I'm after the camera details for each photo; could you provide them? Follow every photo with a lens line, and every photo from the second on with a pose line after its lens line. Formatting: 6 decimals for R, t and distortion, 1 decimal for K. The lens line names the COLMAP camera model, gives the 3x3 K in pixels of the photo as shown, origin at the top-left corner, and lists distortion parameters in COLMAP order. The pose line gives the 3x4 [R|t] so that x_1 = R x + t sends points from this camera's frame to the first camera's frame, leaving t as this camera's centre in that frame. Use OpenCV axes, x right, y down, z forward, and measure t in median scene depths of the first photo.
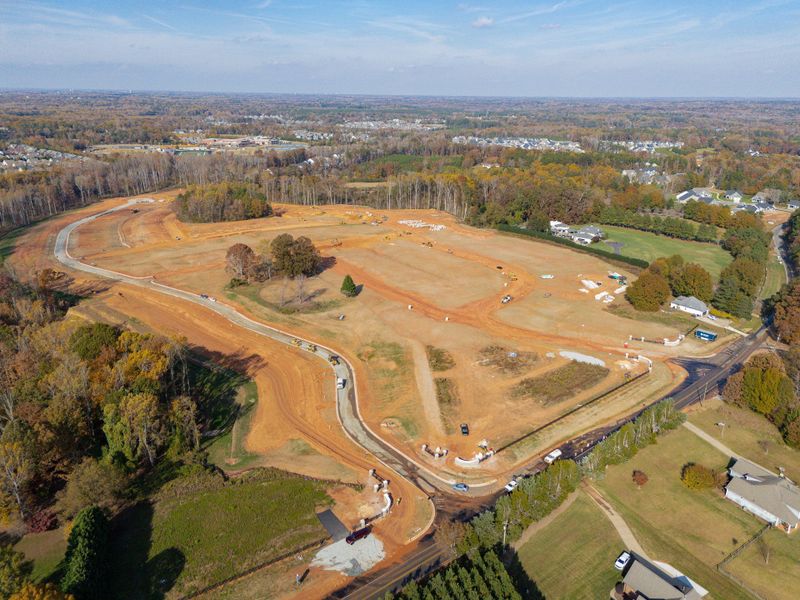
lens RADIAL K [[558.3, 0, 400.4], [0, 558.3, 298.3], [0, 0, 1]] dist [0.075491, -0.072080]
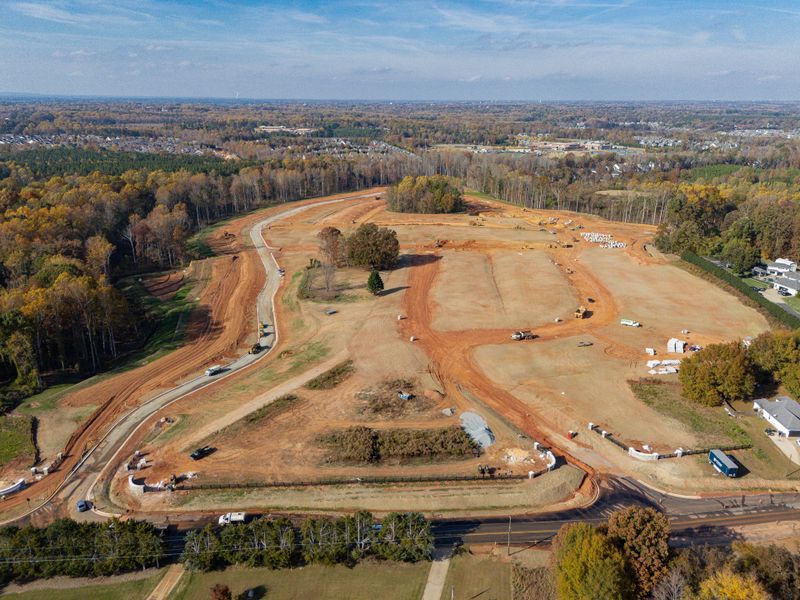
lens RADIAL K [[558.3, 0, 400.4], [0, 558.3, 298.3], [0, 0, 1]] dist [0.075491, -0.072080]
pose [[0.813514, 0.189468, -0.549815, 0.575848], [-0.195287, 0.979541, 0.048603, -0.065457], [0.547775, 0.067833, 0.833871, 0.337179]]
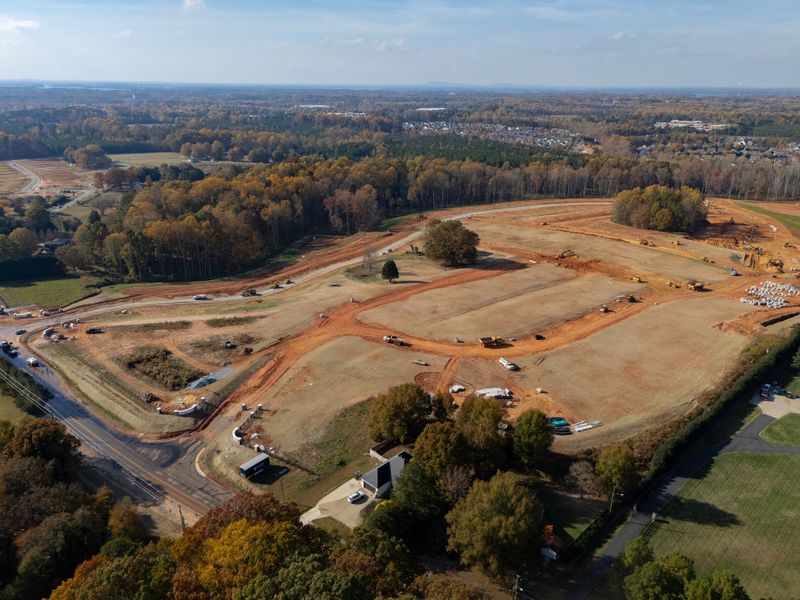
lens RADIAL K [[558.3, 0, 400.4], [0, 558.3, 298.3], [0, 0, 1]] dist [0.075491, -0.072080]
pose [[0.220949, 0.337013, -0.915207, 1.092156], [-0.339283, 0.906346, 0.251841, -0.307432], [0.914368, 0.254870, 0.314598, 0.933613]]
